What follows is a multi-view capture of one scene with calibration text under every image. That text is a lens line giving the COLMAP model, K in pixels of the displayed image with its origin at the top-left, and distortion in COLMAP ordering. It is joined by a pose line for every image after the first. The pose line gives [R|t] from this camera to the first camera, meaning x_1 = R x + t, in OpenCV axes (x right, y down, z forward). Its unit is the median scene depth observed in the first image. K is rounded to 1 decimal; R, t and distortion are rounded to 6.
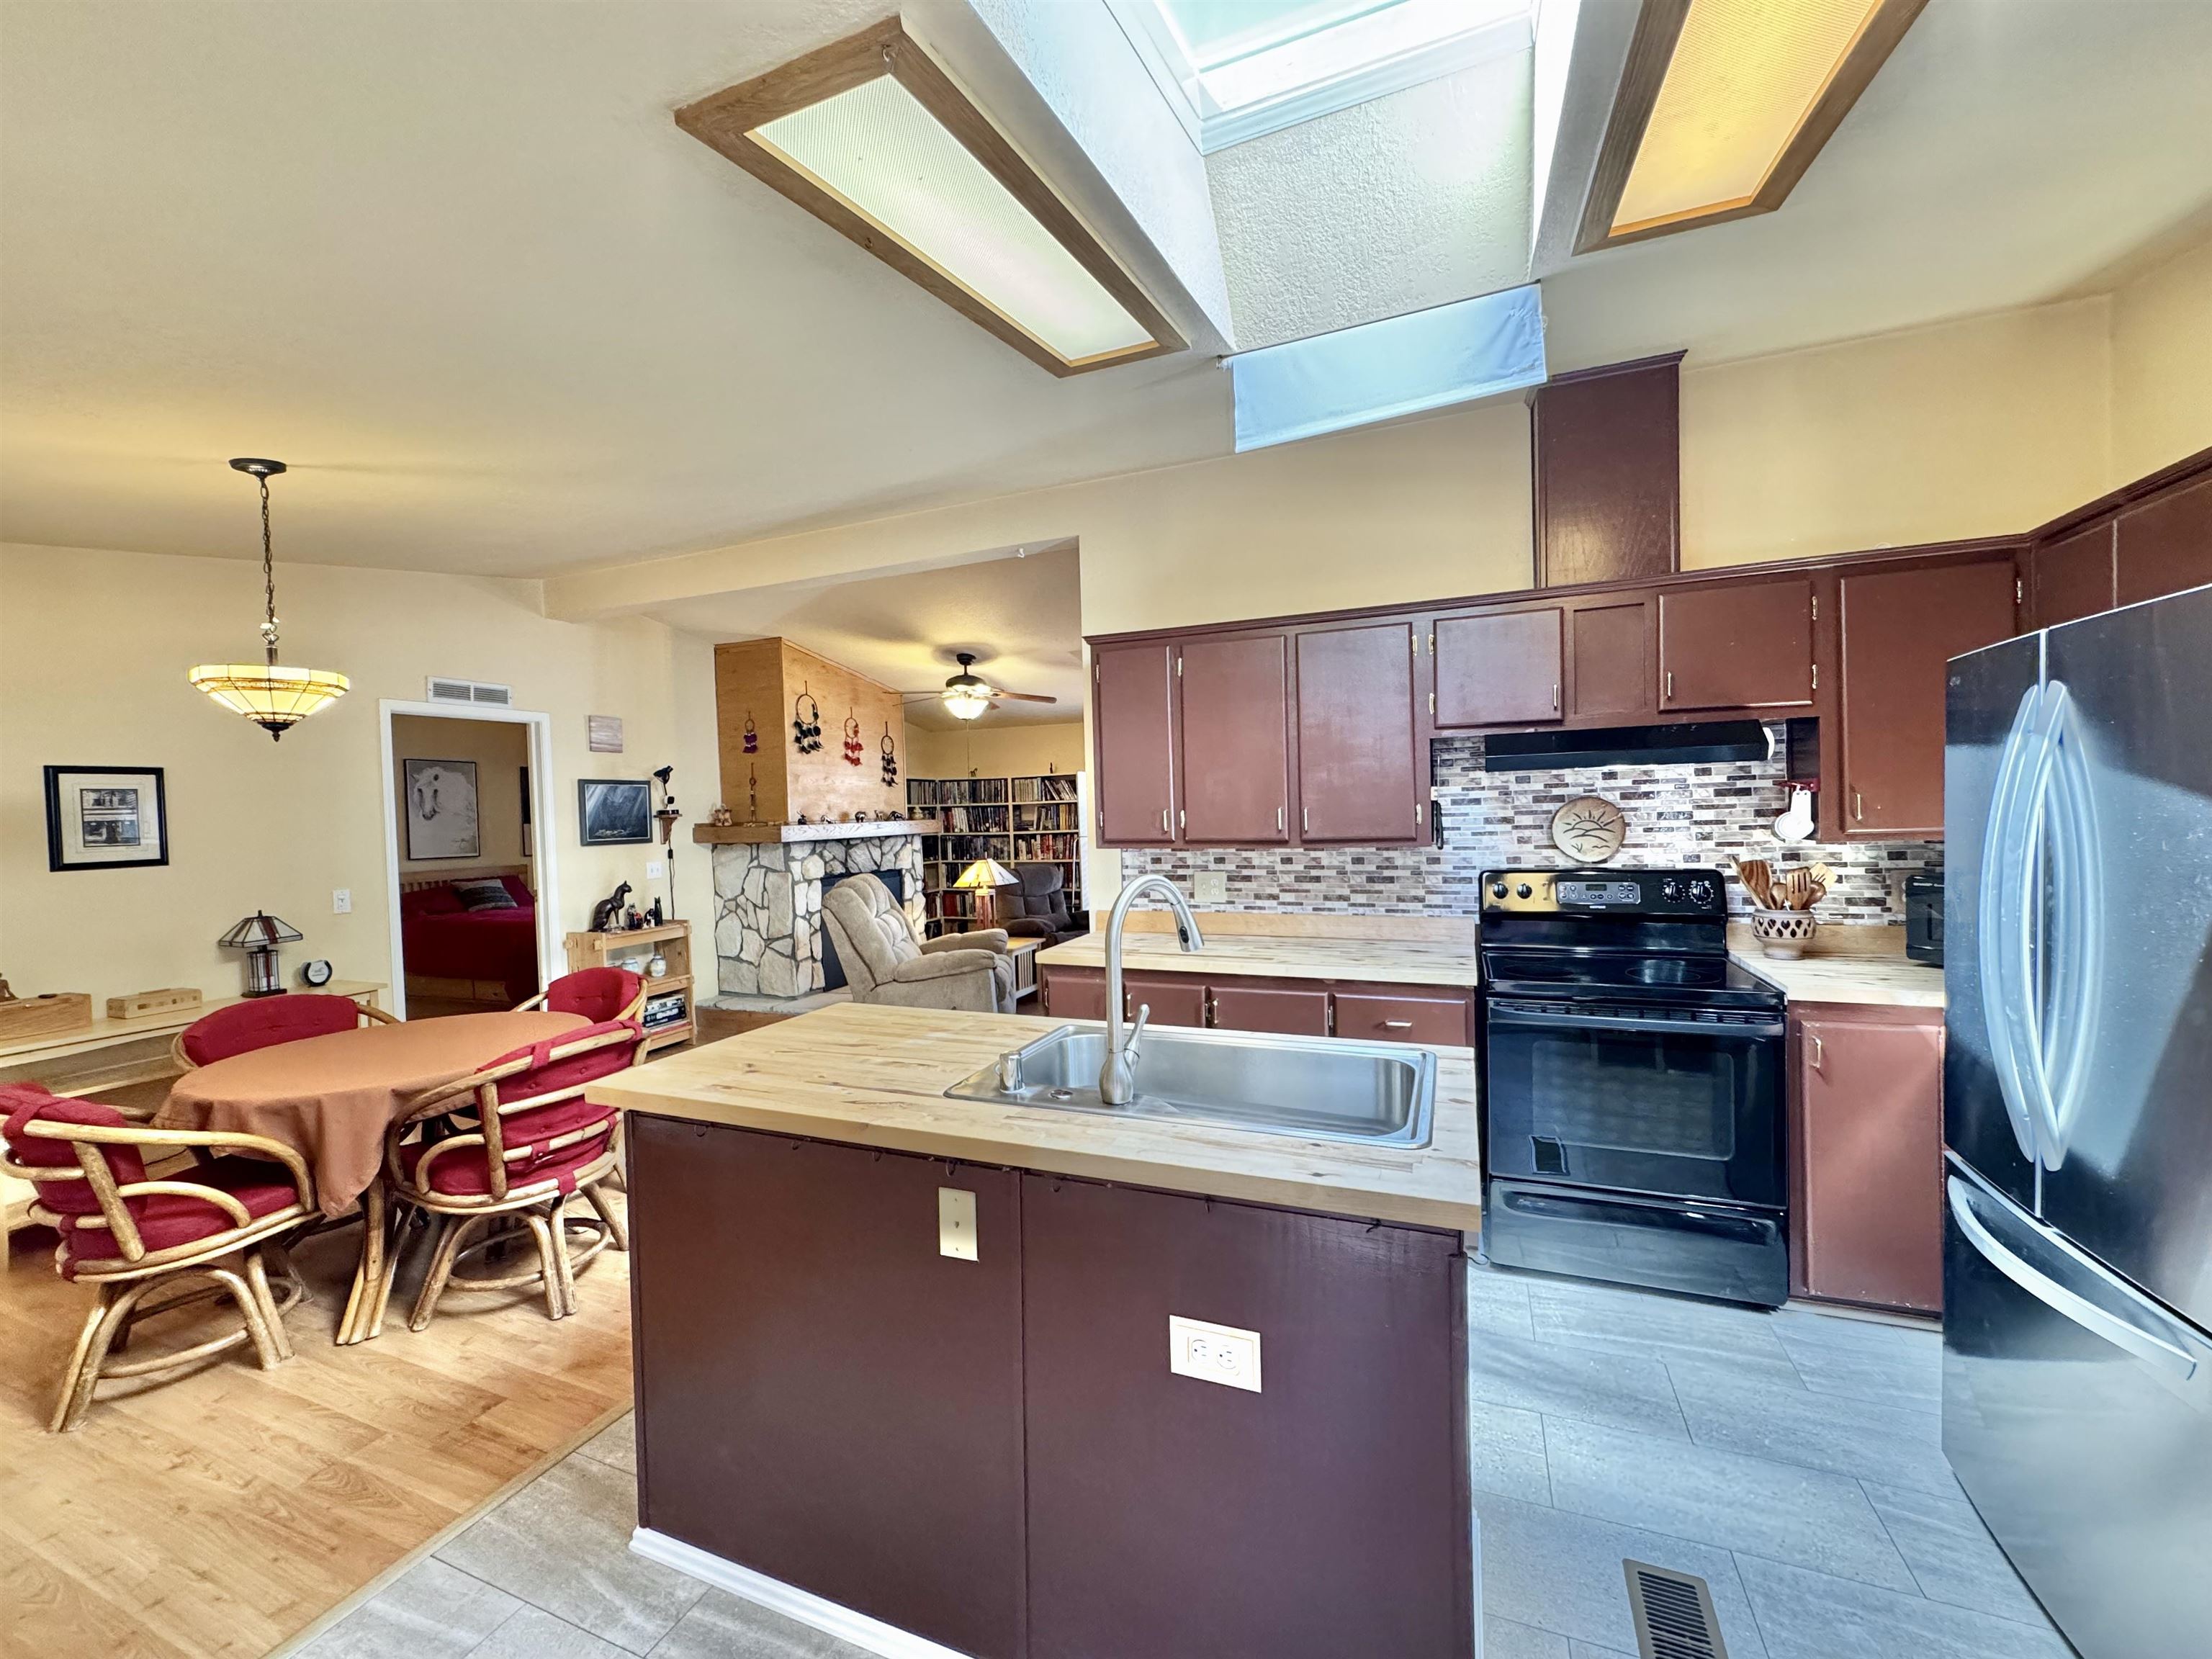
lens RADIAL K [[882.5, 0, 1119.9], [0, 882.5, 835.0], [0, 0, 1]] dist [-0.001819, -0.000117]
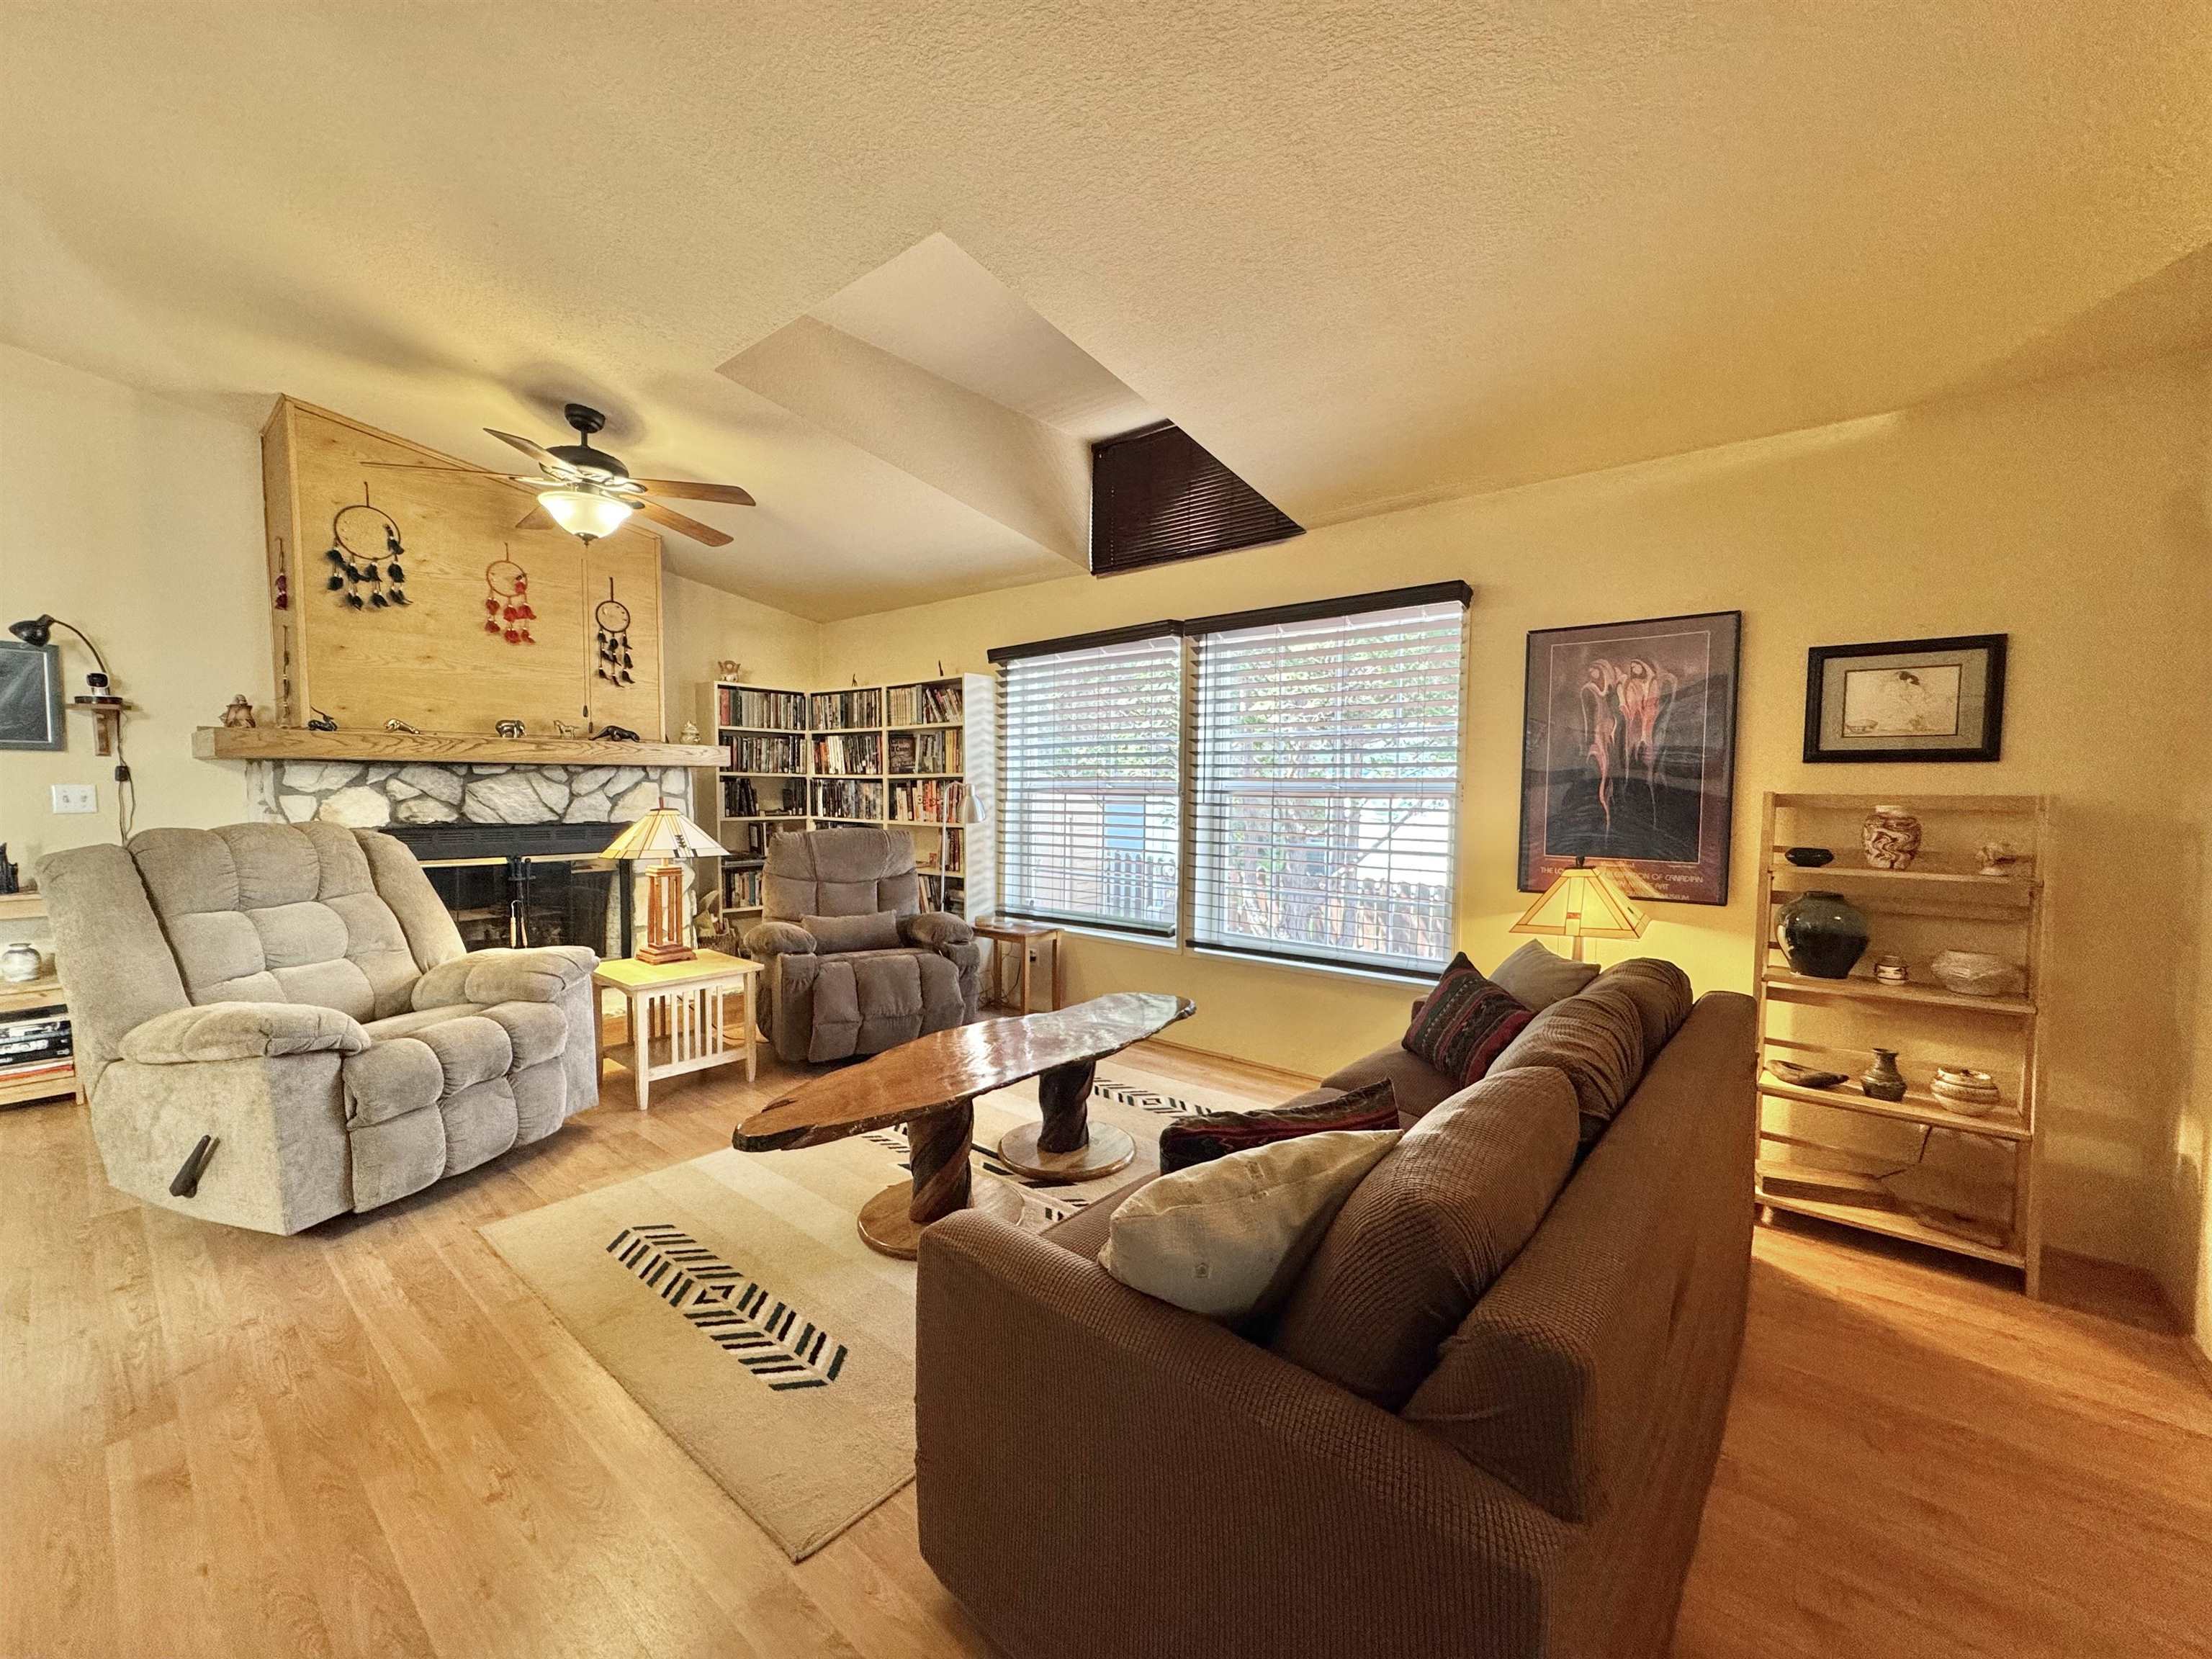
lens RADIAL K [[882.5, 0, 1112.3], [0, 882.5, 828.8], [0, 0, 1]] dist [-0.001819, -0.000117]
pose [[0.951972, 0.048520, -0.302317, 0.345248], [-0.040988, 0.998672, 0.031214, 0.014249], [0.303430, -0.017324, 0.952696, 0.715075]]
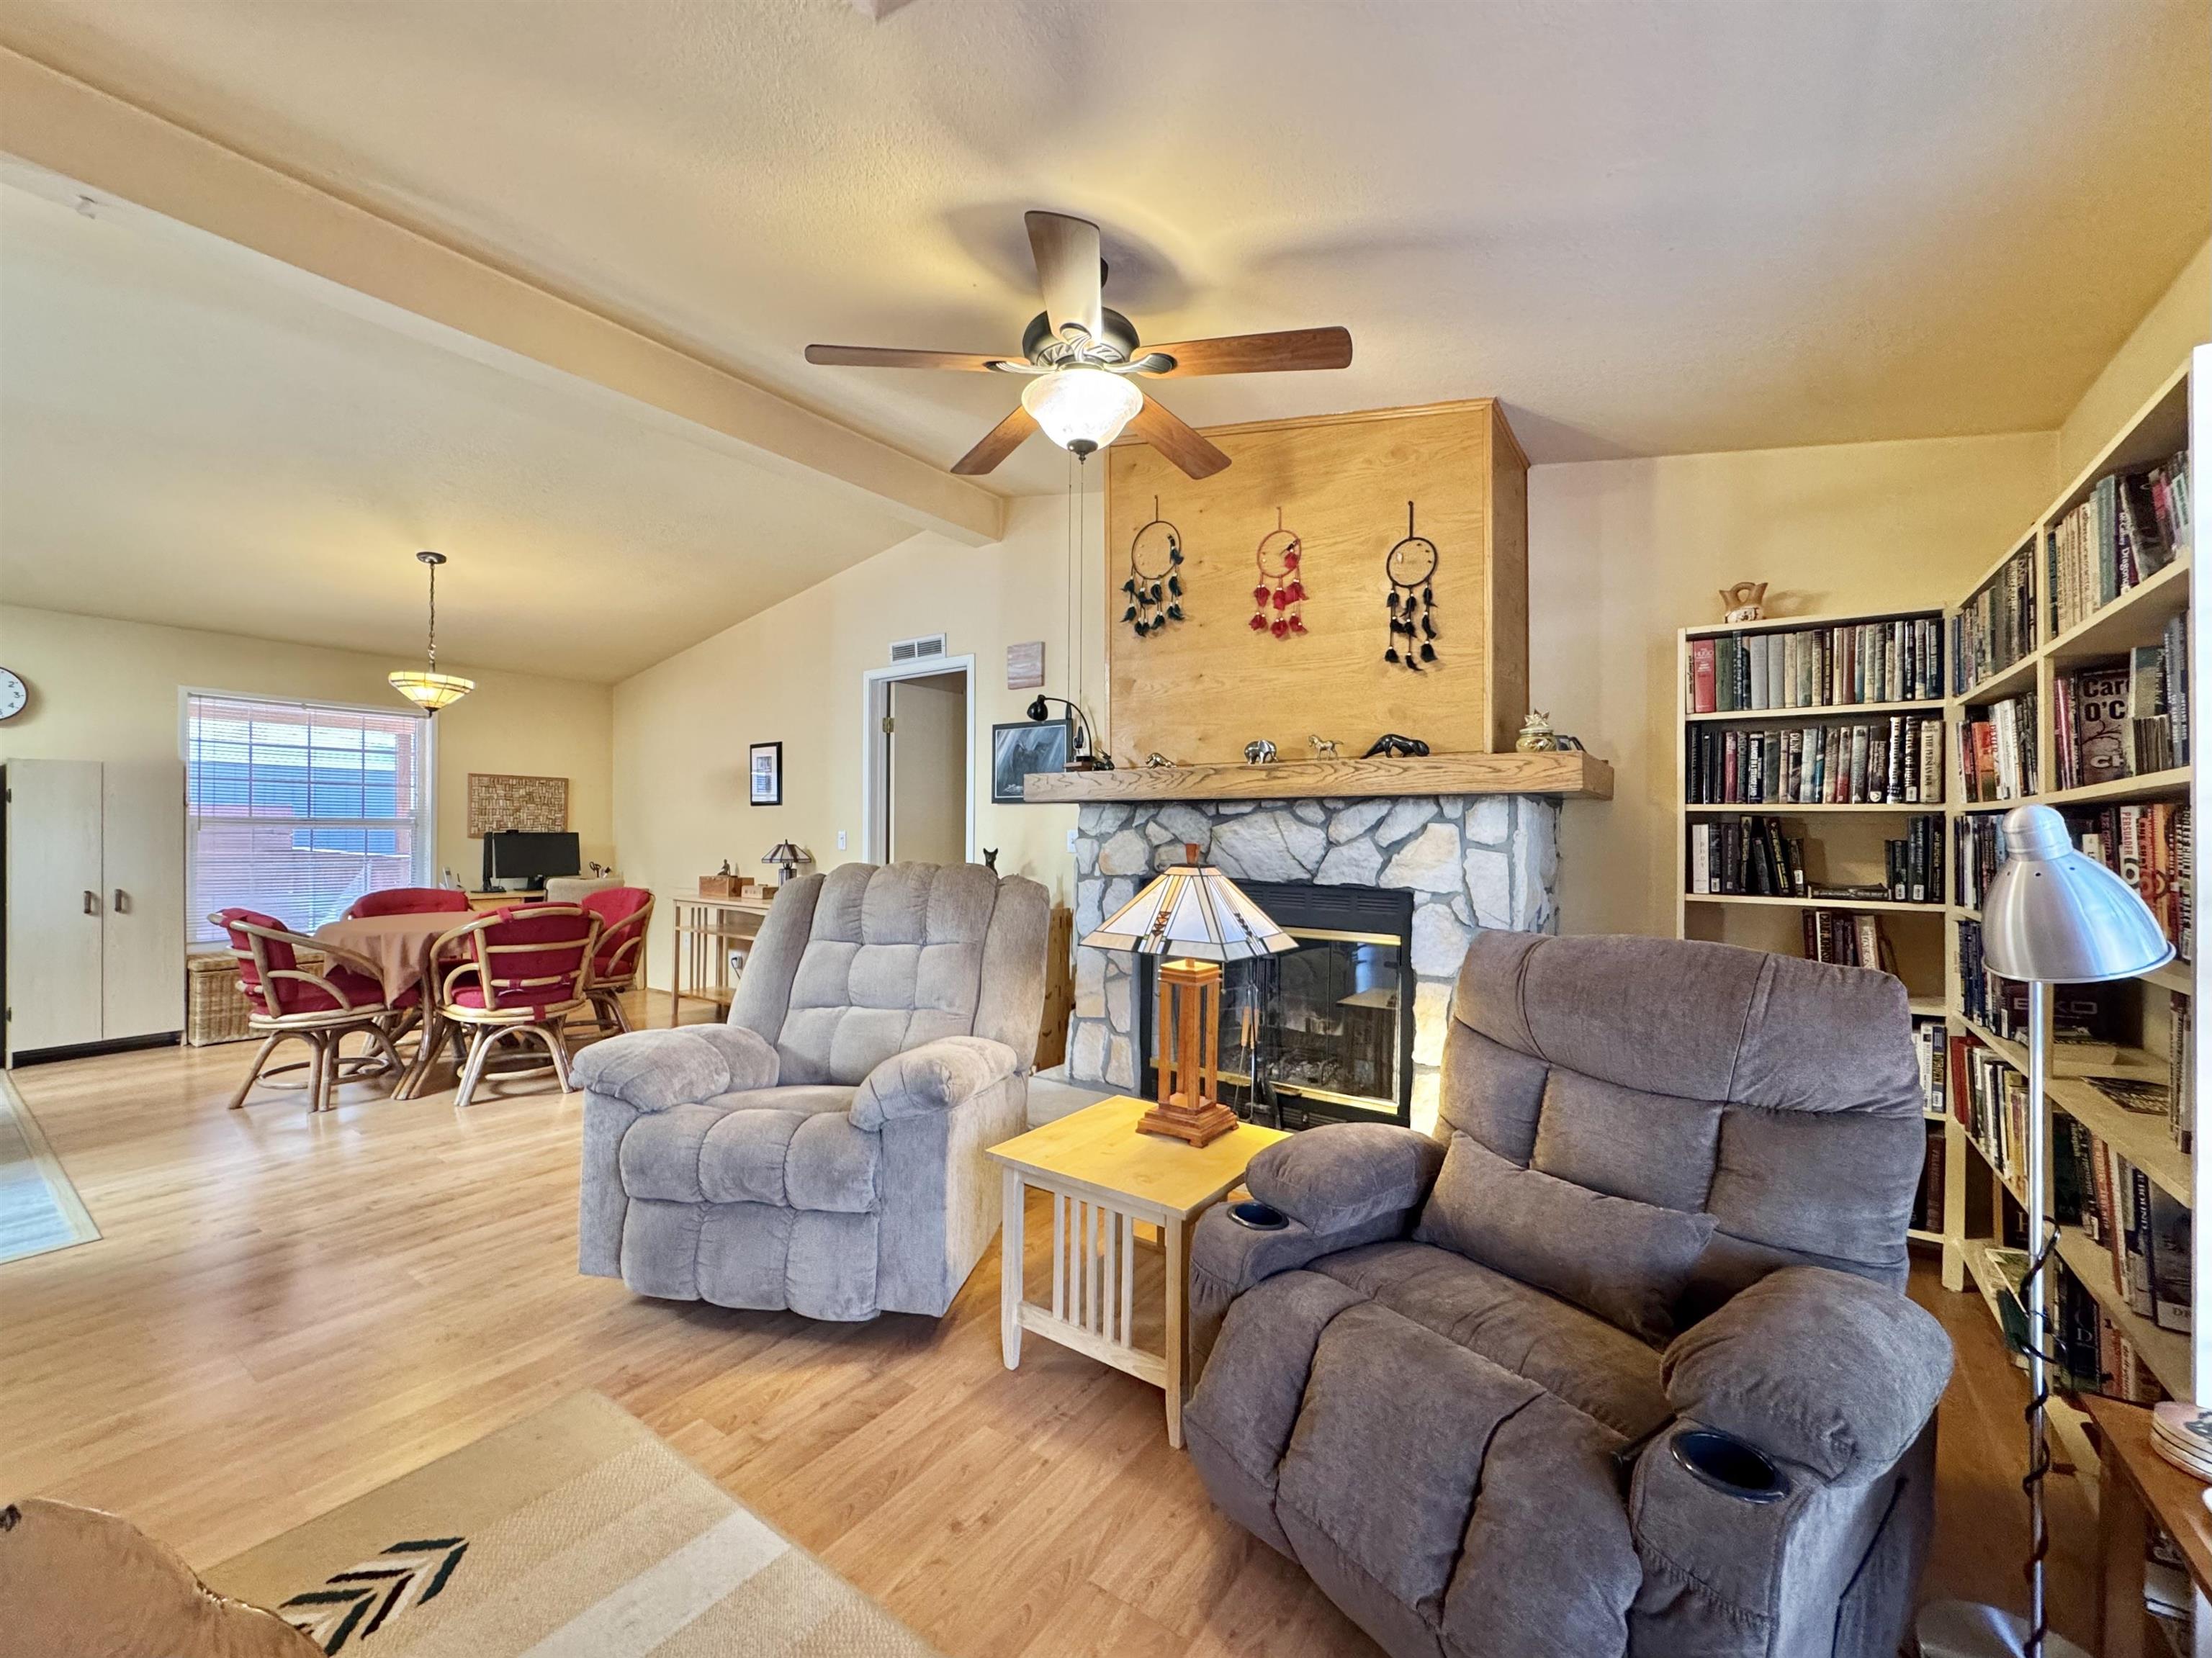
lens RADIAL K [[882.5, 0, 1113.0], [0, 882.5, 835.7], [0, 0, 1]] dist [-0.001819, -0.000117]
pose [[-0.230563, 0.031487, -0.972548, 0.194313], [-0.028326, 0.998836, 0.039053, 0.007009], [0.972645, 0.036553, -0.229403, 1.317400]]
